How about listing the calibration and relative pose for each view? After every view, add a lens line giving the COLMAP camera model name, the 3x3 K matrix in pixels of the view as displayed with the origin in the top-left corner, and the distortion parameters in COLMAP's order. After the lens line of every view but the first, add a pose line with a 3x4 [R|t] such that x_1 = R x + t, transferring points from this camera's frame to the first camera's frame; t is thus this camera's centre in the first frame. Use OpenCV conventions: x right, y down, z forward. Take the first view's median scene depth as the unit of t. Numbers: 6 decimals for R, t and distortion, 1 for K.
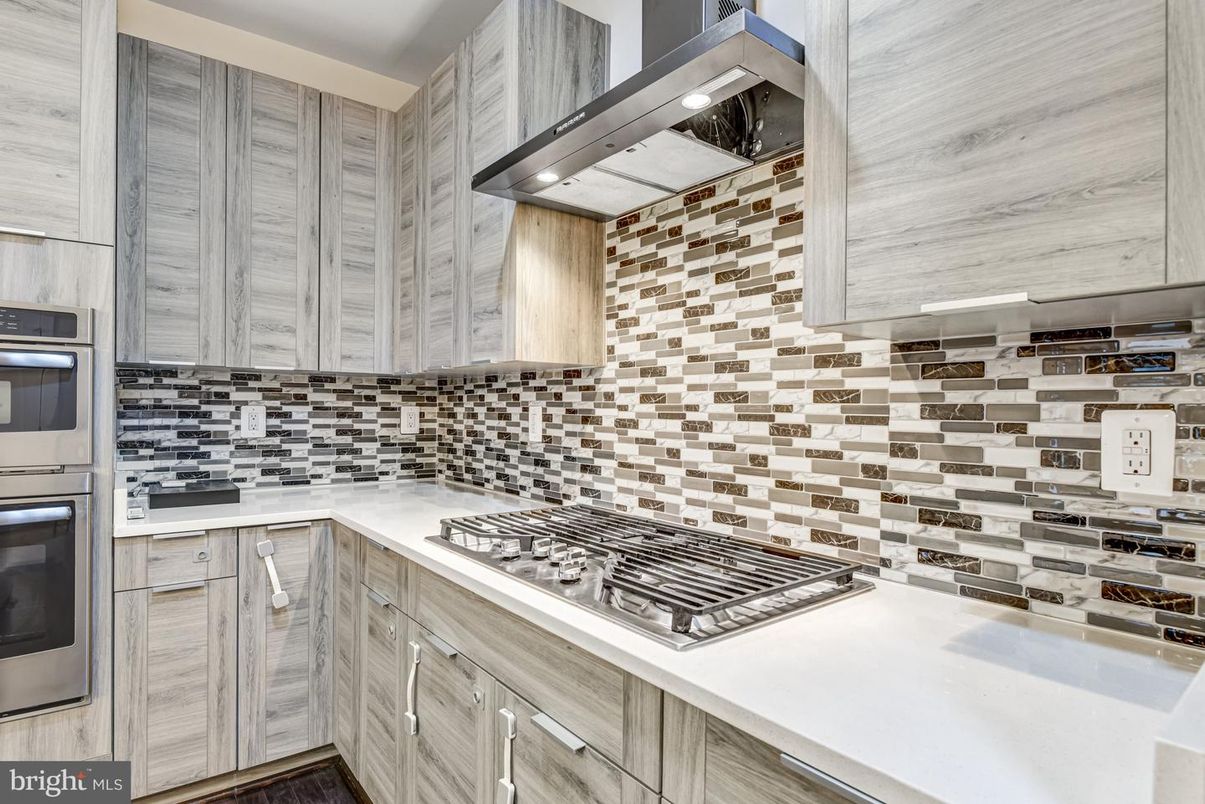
lens RADIAL K [[632.4, 0, 592.9], [0, 632.4, 394.9], [0, 0, 1]] dist [-0.005091, 0.000109]
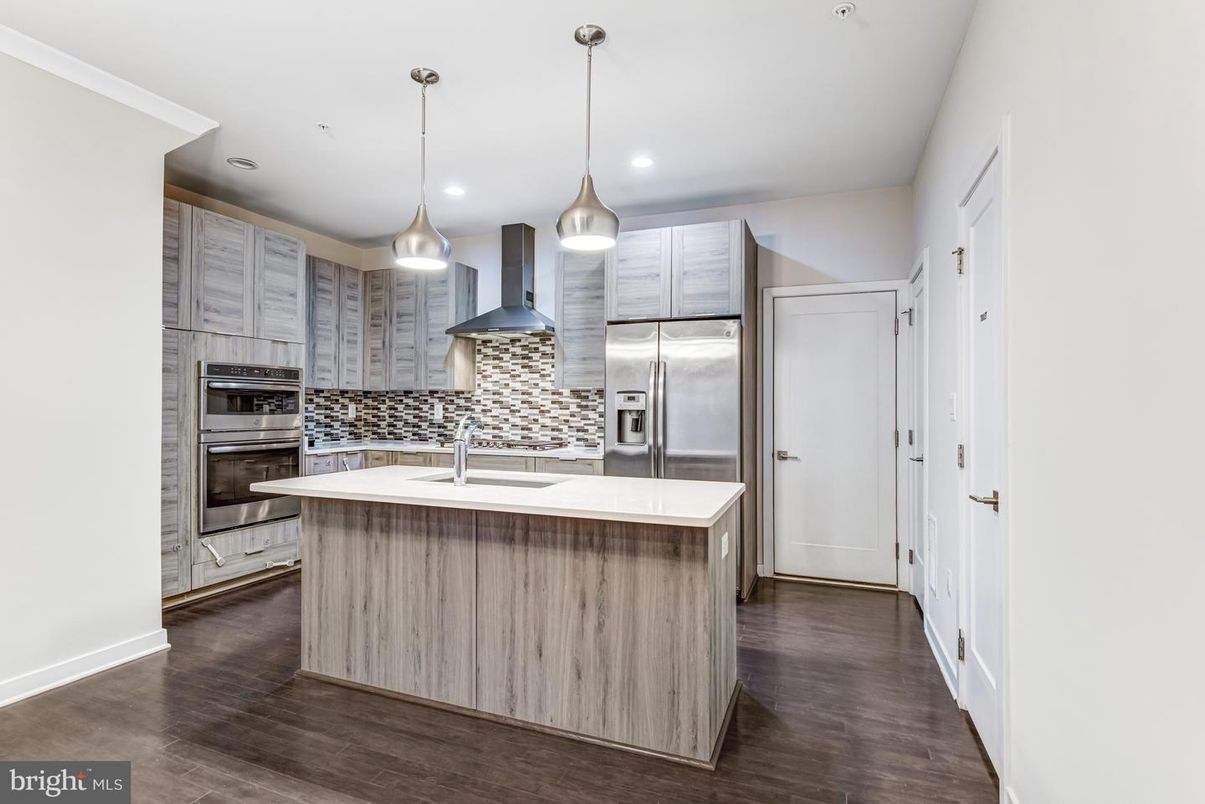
lens RADIAL K [[590.2, 0, 602.7], [0, 590.2, 408.9], [0, 0, 1]] dist [-0.005116, -0.015244]
pose [[0.853915, -0.004546, 0.520393, -0.761351], [-0.011589, 0.999548, 0.027748, -0.037865], [-0.520284, -0.029726, 0.853476, -1.353520]]
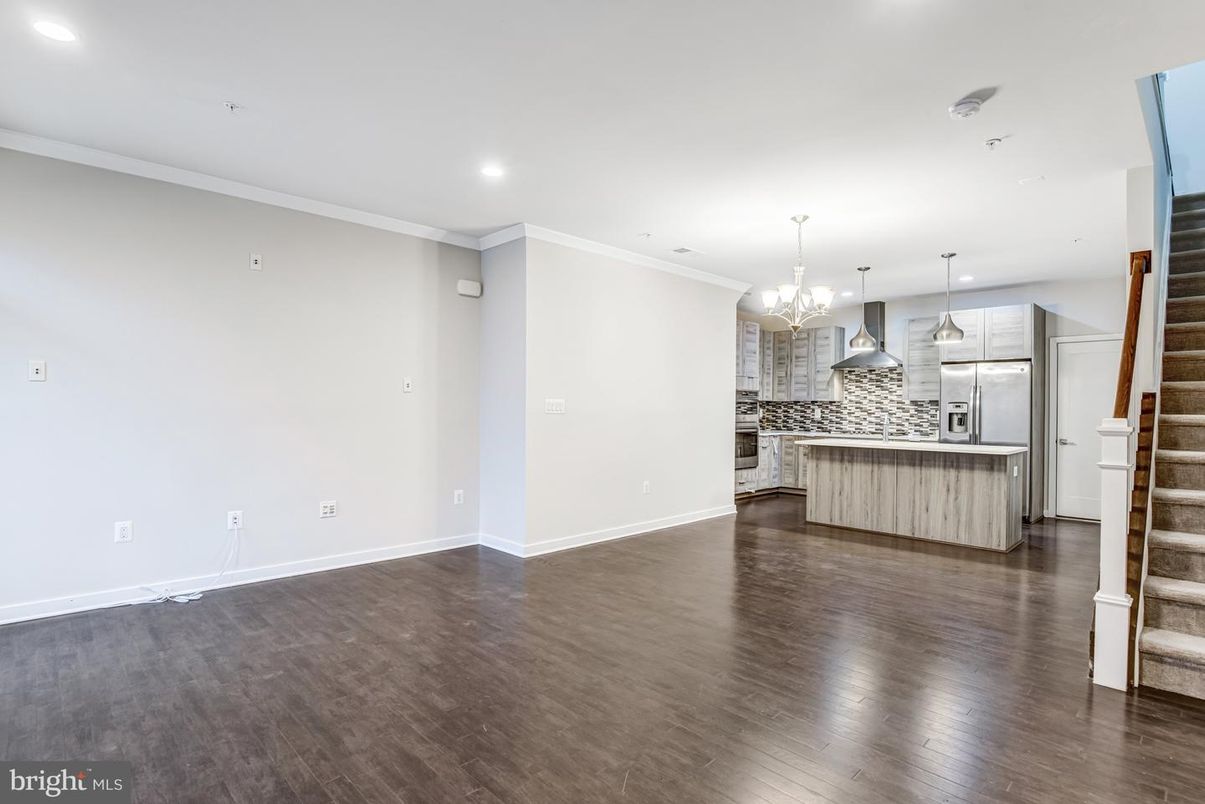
lens RADIAL K [[590.2, 0, 602.7], [0, 590.2, 408.9], [0, 0, 1]] dist [-0.005116, -0.015244]
pose [[0.994009, 0.000347, 0.109300, -1.948501], [-0.003130, 0.999675, 0.025285, -0.080057], [-0.109256, -0.025475, 0.993687, -2.742305]]
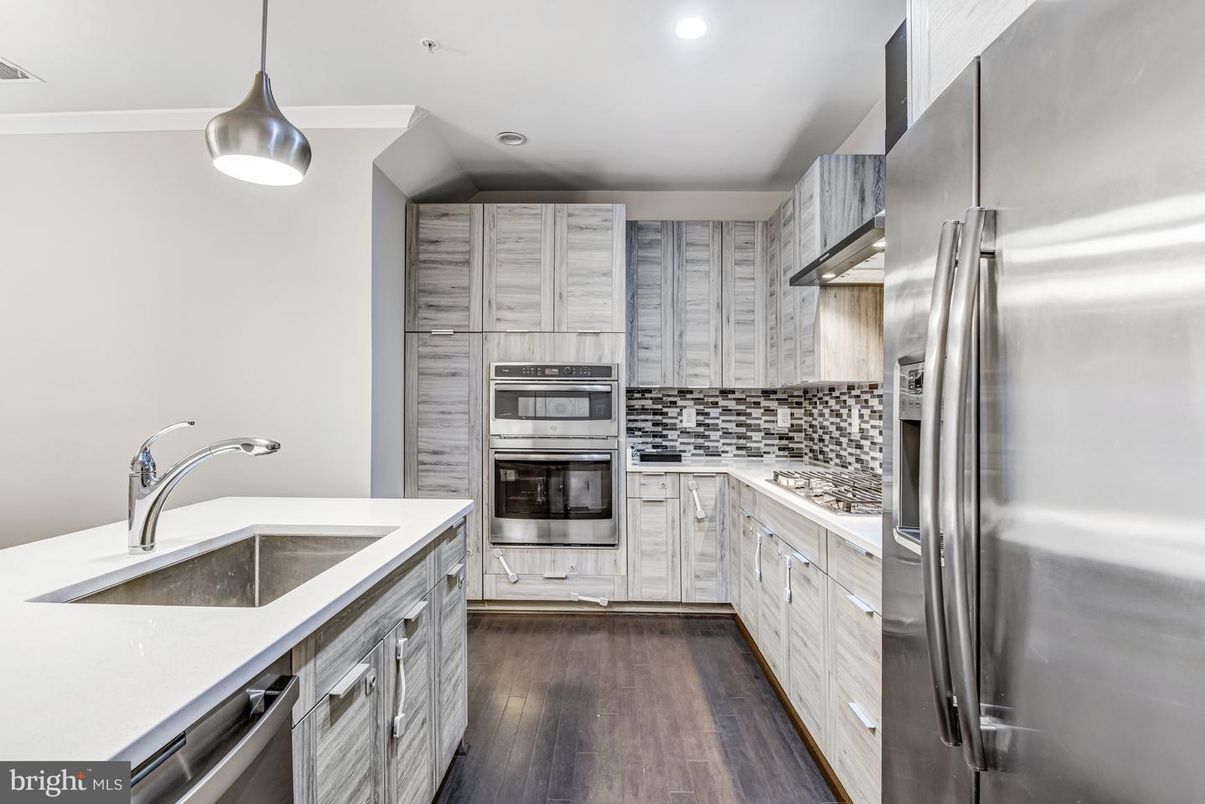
lens RADIAL K [[590.2, 0, 602.7], [0, 590.2, 408.9], [0, 0, 1]] dist [-0.005116, -0.015244]
pose [[0.785694, -0.003714, -0.618604, 0.303663], [0.014232, 0.999826, 0.012072, -0.005382], [0.618452, -0.018289, 0.785610, -0.457537]]
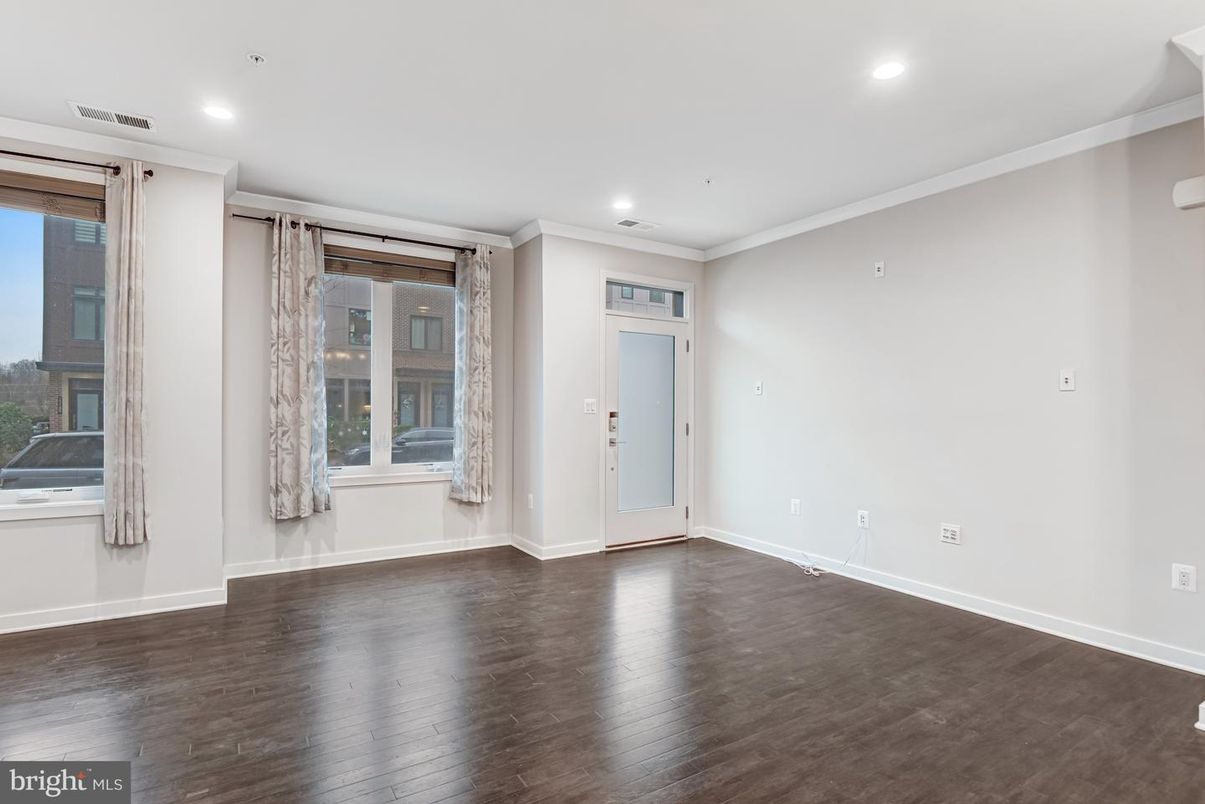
lens RADIAL K [[590.2, 0, 602.7], [0, 590.2, 408.9], [0, 0, 1]] dist [-0.005116, -0.015244]
pose [[-0.094740, -0.007946, -0.995470, -0.911644], [0.014215, 0.999855, -0.009334, -0.043252], [0.995401, -0.015035, -0.094613, -1.524883]]
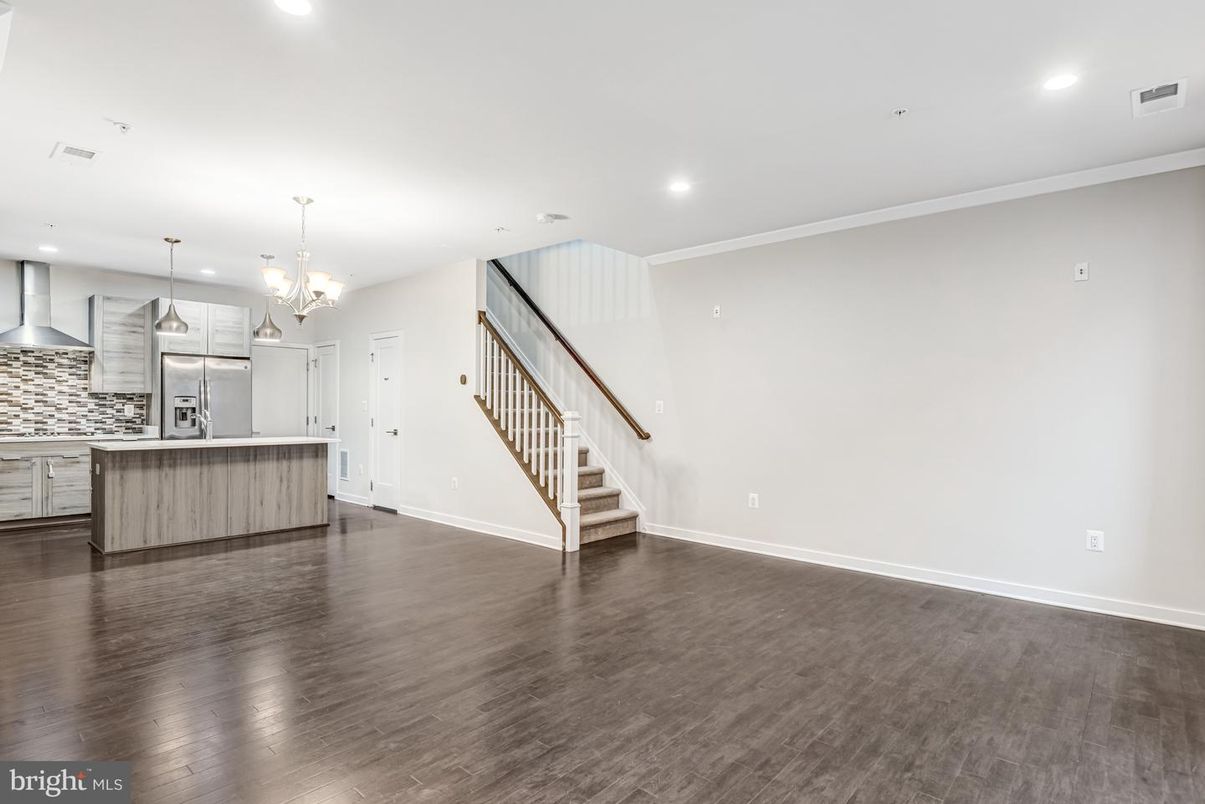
lens RADIAL K [[618.2, 0, 590.8], [0, 618.2, 407.9], [0, 0, 1]] dist [-0.002384, -0.017283]
pose [[-0.165518, -0.009489, 0.986161, -3.136879], [-0.030509, 0.999524, 0.004497, -0.060657], [-0.985735, -0.029342, -0.165729, -1.400546]]
